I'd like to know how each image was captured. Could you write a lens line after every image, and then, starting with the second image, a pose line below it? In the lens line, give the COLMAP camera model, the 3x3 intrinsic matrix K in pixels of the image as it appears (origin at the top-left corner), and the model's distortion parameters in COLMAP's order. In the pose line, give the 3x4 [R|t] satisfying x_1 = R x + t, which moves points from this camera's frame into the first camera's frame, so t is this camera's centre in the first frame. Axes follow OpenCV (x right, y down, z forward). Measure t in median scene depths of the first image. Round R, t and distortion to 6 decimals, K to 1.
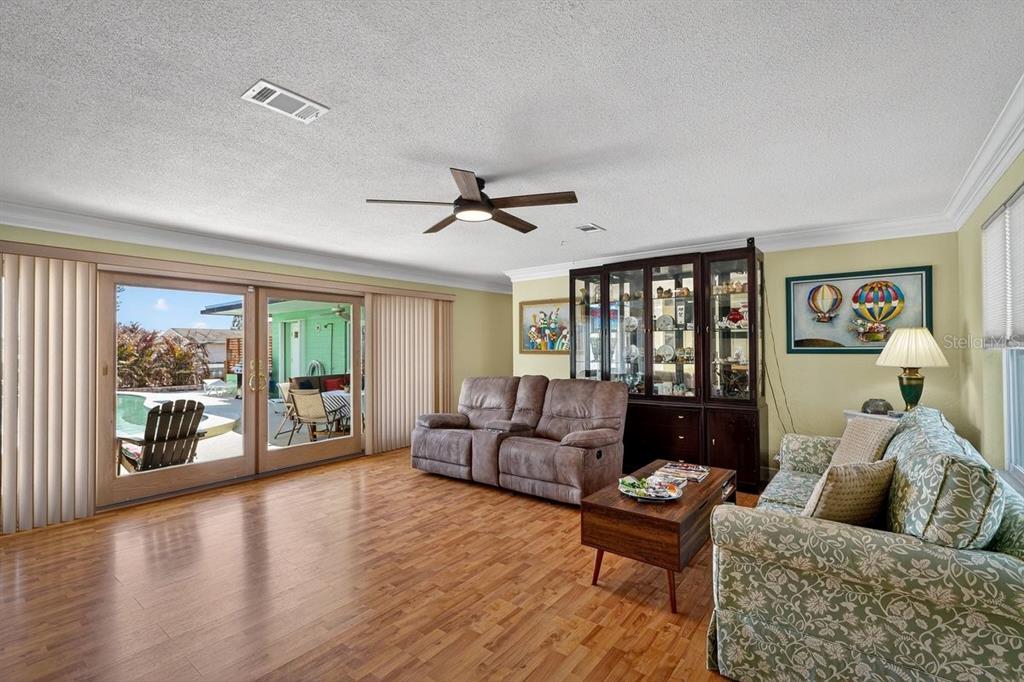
lens RADIAL K [[461.2, 0, 512.8], [0, 461.2, 343.3], [0, 0, 1]] dist [0.002519, 0.000038]
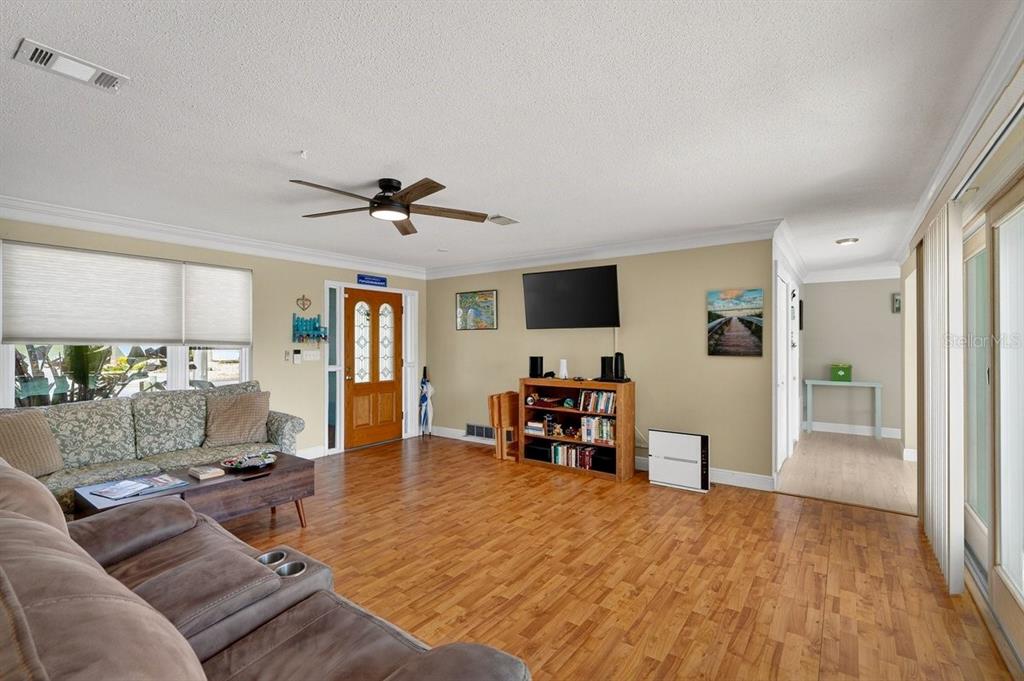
lens RADIAL K [[461.2, 0, 510.3], [0, 461.2, 341.6], [0, 0, 1]] dist [0.002519, 0.000038]
pose [[-0.999692, 0.002876, -0.024668, -0.323370], [0.003247, 0.999882, -0.015014, 0.023660], [0.024622, -0.015090, -0.999583, 2.017407]]
